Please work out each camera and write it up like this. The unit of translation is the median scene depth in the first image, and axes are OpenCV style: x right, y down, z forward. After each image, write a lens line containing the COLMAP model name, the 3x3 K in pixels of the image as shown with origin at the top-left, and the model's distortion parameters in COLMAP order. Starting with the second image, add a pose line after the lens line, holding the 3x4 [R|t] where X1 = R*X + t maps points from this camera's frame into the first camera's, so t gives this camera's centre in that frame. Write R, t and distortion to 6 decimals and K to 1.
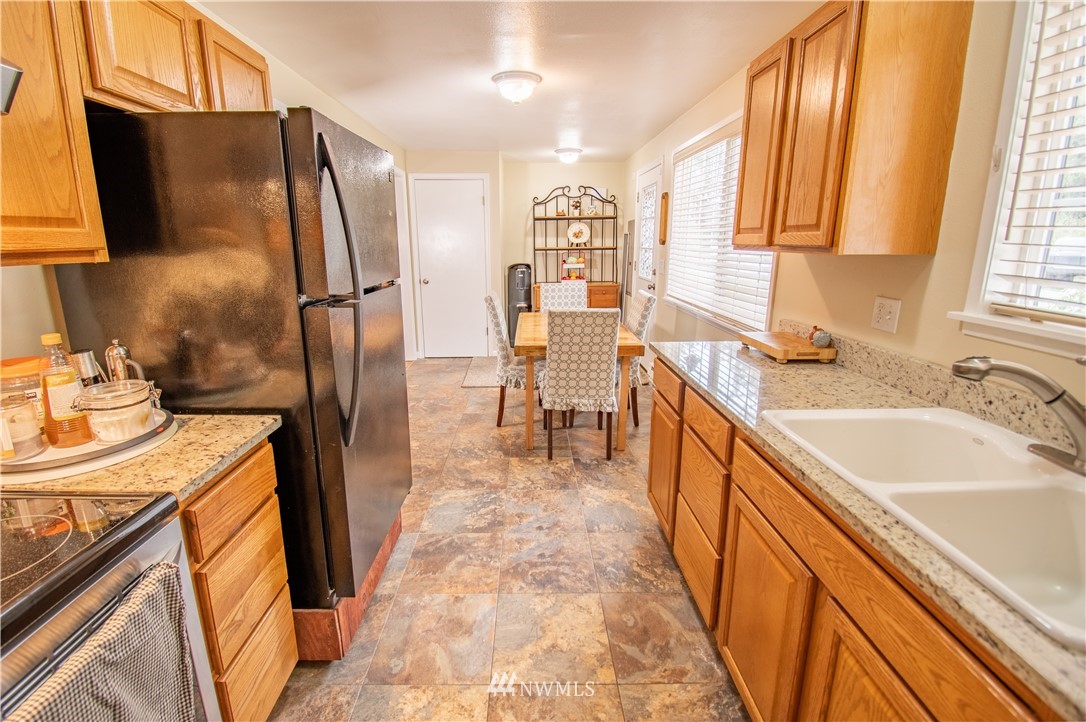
lens RADIAL K [[486.6, 0, 532.3], [0, 486.6, 351.0], [0, 0, 1]] dist [0.023895, -0.027494]
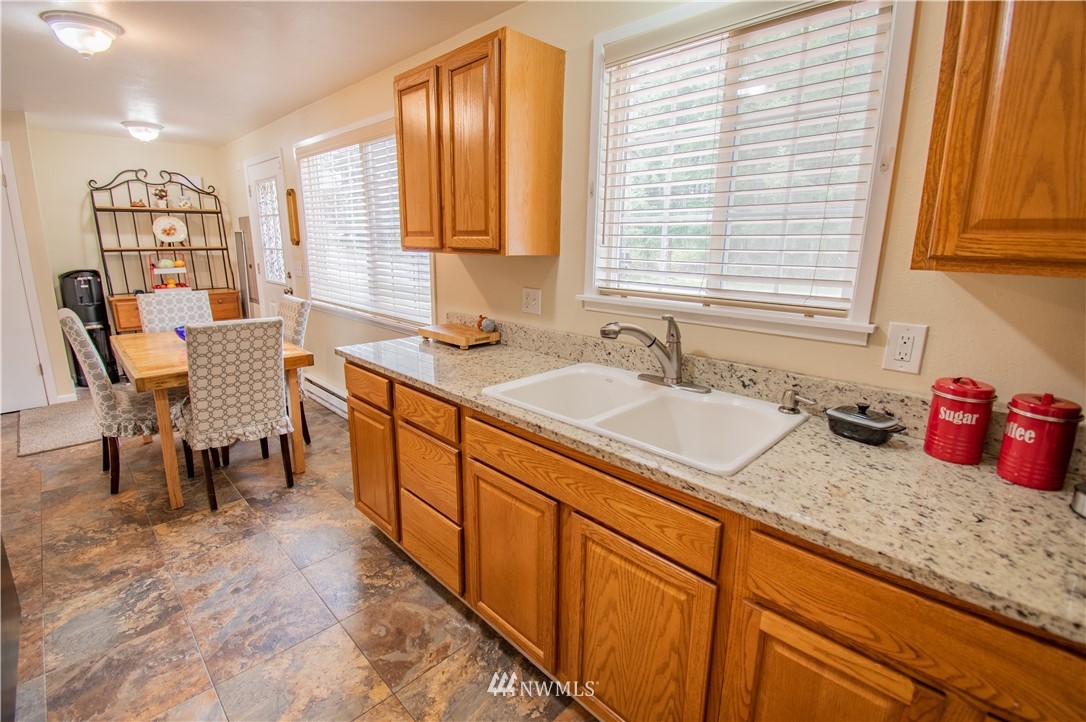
lens RADIAL K [[496.2, 0, 536.3], [0, 496.2, 351.5], [0, 0, 1]] dist [0.024717, -0.028595]
pose [[0.716751, -0.138118, 0.683514, -0.159448], [0.141445, 0.988608, 0.051445, -0.006128], [-0.682833, 0.059807, 0.728122, 0.027411]]
